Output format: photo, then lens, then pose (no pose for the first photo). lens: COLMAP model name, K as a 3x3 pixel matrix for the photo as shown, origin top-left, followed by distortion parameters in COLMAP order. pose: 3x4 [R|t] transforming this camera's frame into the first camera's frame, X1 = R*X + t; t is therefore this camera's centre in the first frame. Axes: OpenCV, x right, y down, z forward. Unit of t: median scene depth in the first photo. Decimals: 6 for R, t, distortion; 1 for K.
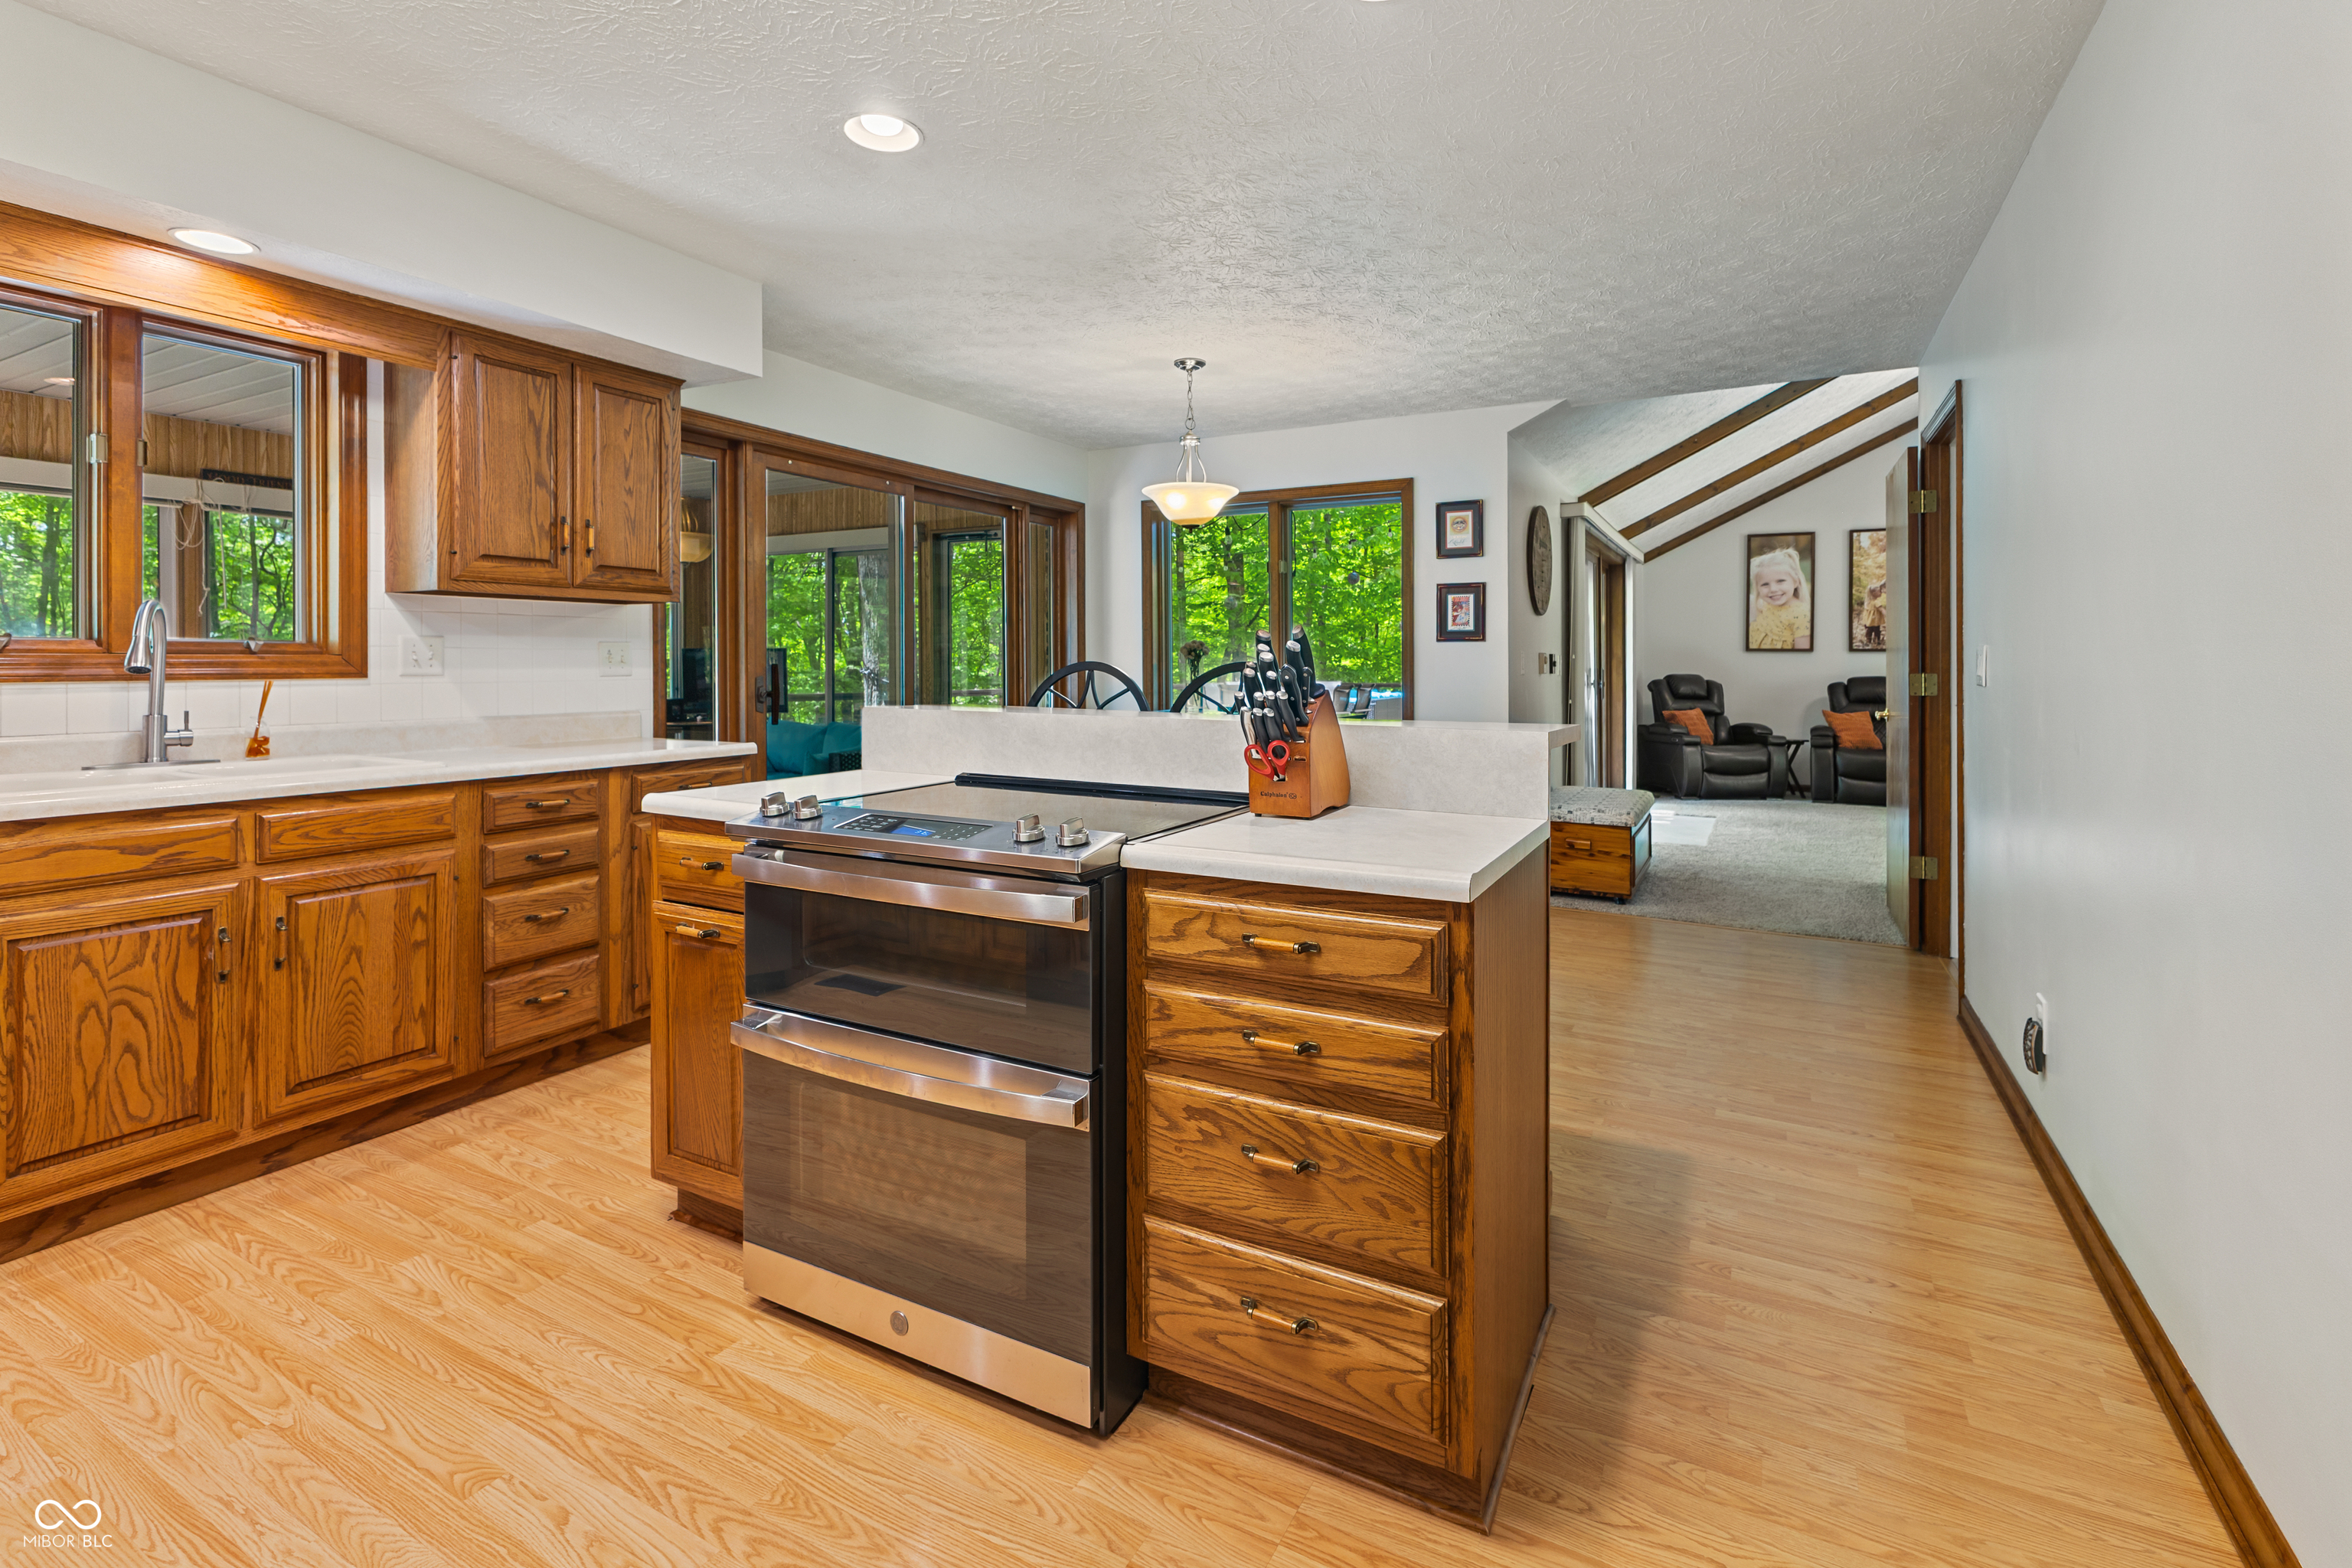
lens RADIAL K [[1058.5, 0, 1175.7], [0, 1058.5, 658.9], [0, 0, 1]] dist [0.009862, -0.000241]
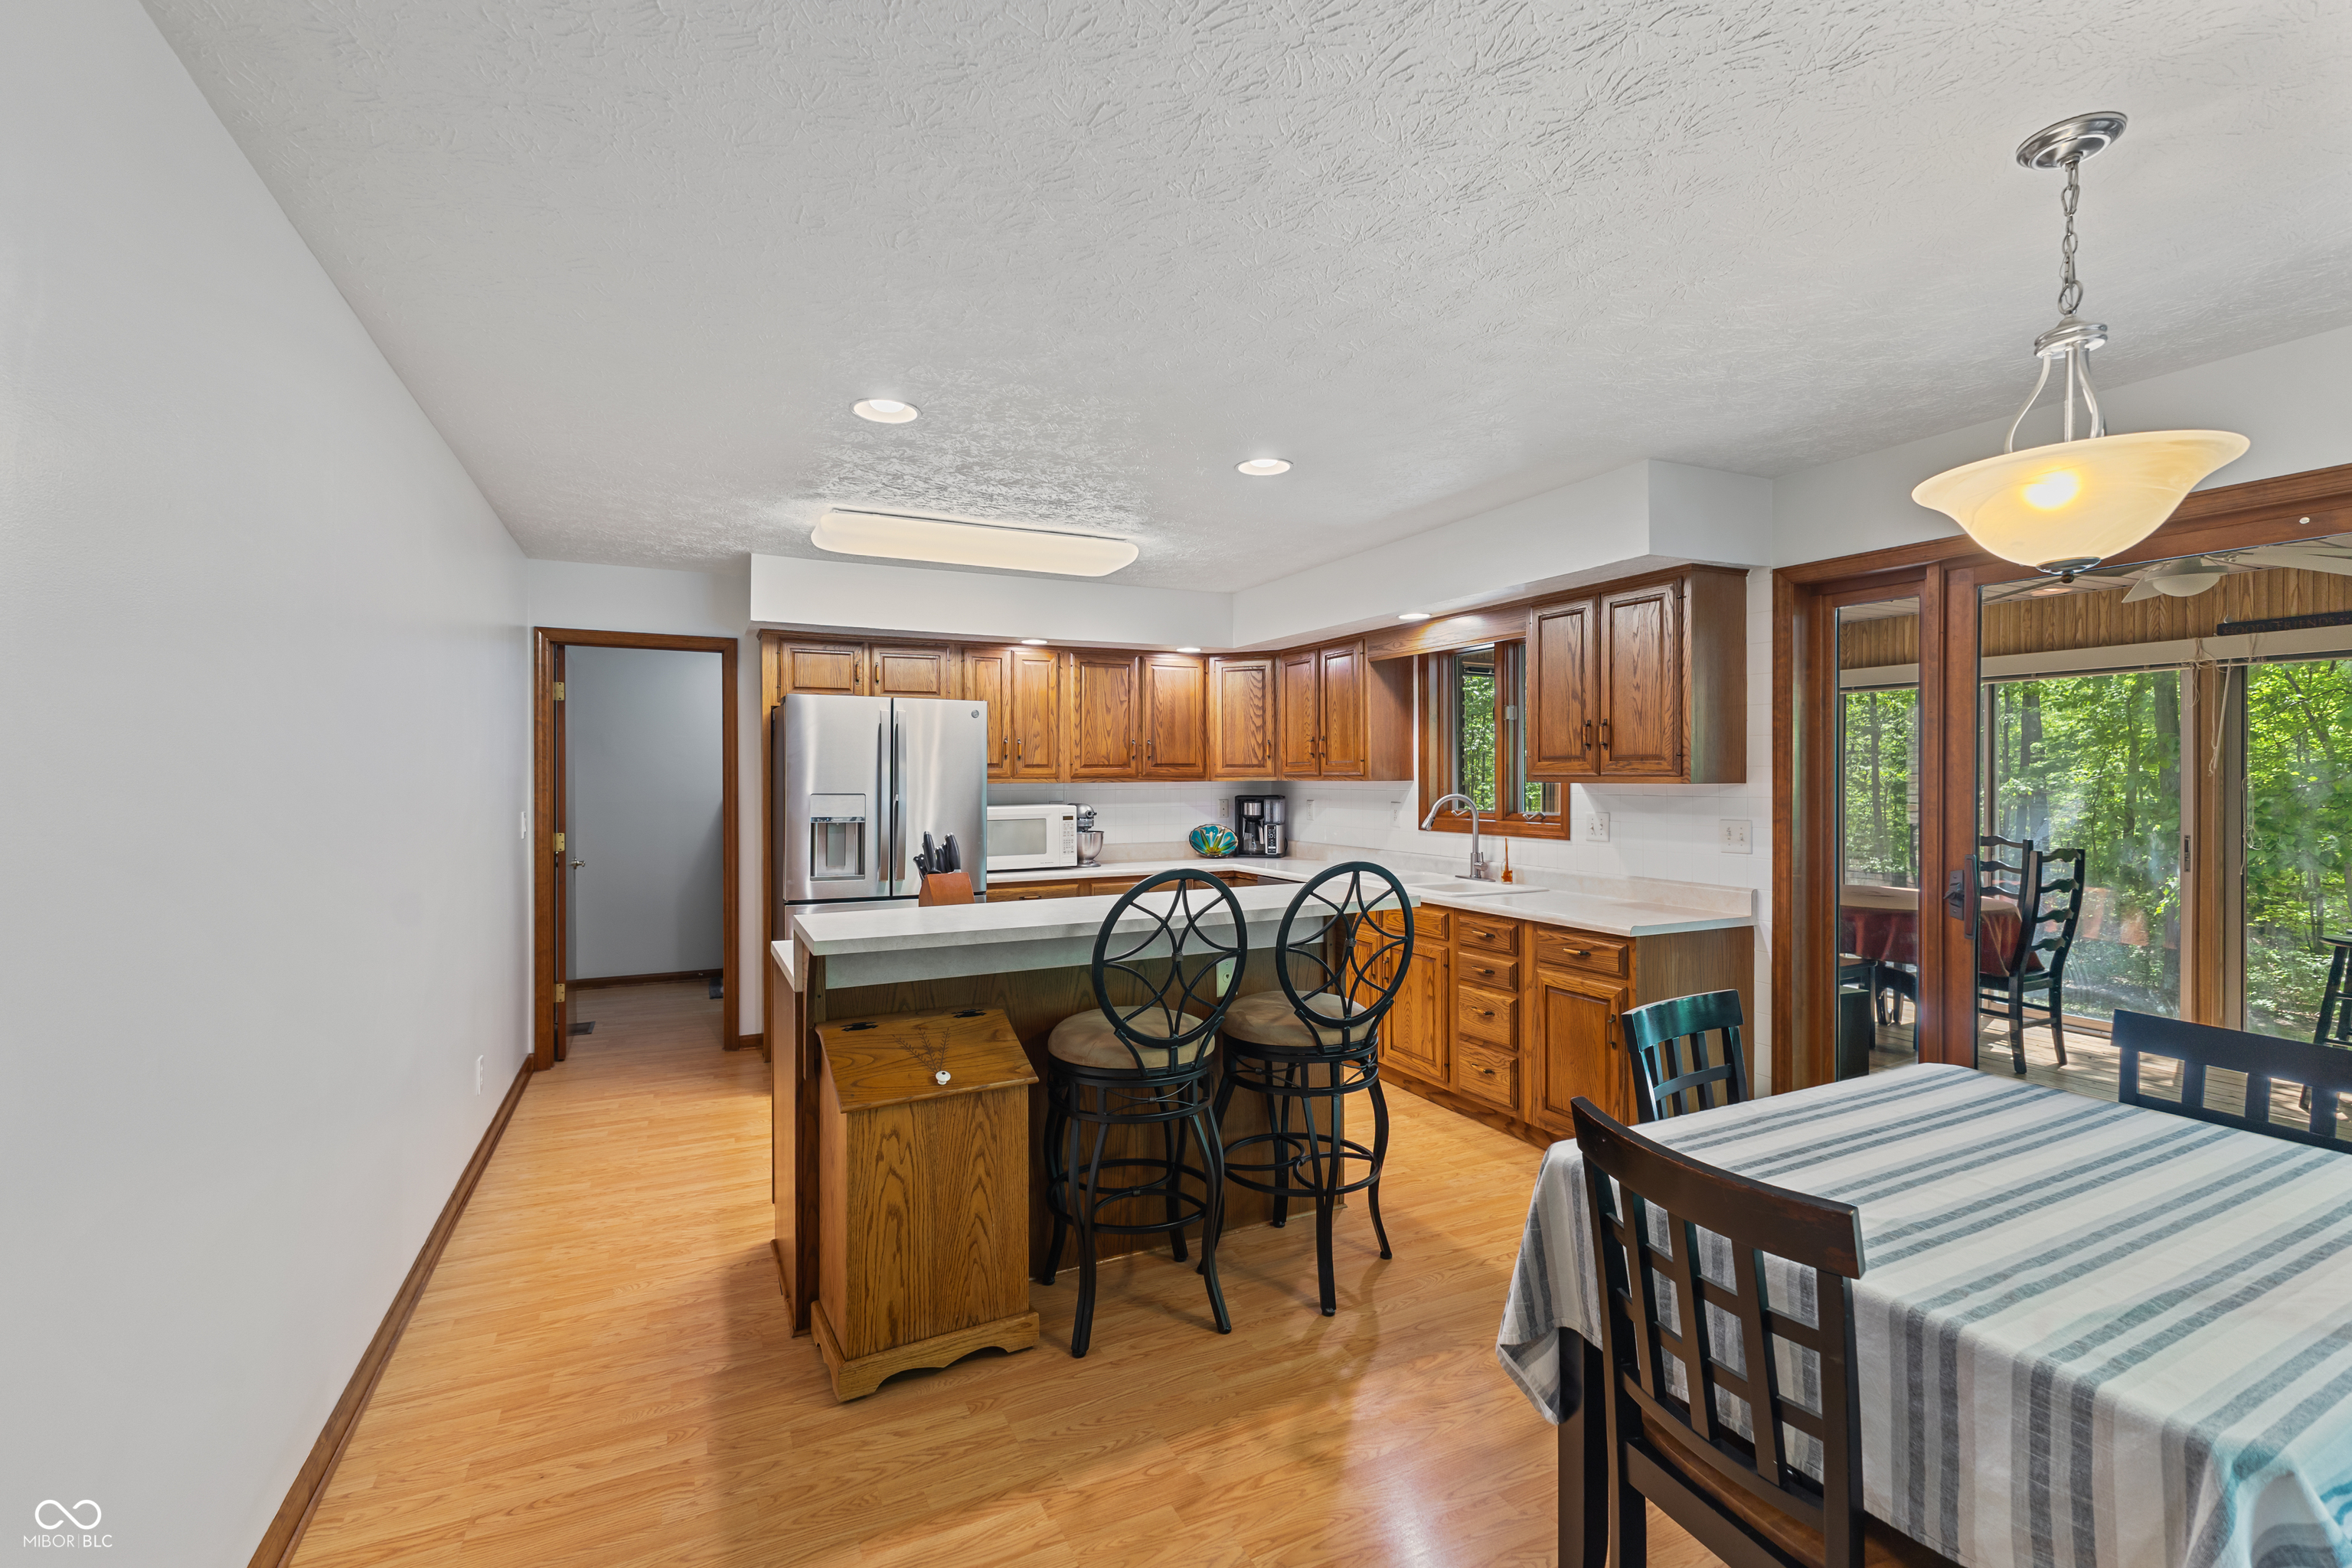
lens RADIAL K [[1031.0, 0, 1183.4], [0, 1031.0, 771.2], [0, 0, 1]] dist [0.001118, 0.000285]
pose [[-0.566316, -0.002989, -0.824183, 0.738303], [0.000879, 0.999991, -0.004230, -0.073004], [0.824188, -0.003120, -0.566308, 1.371737]]
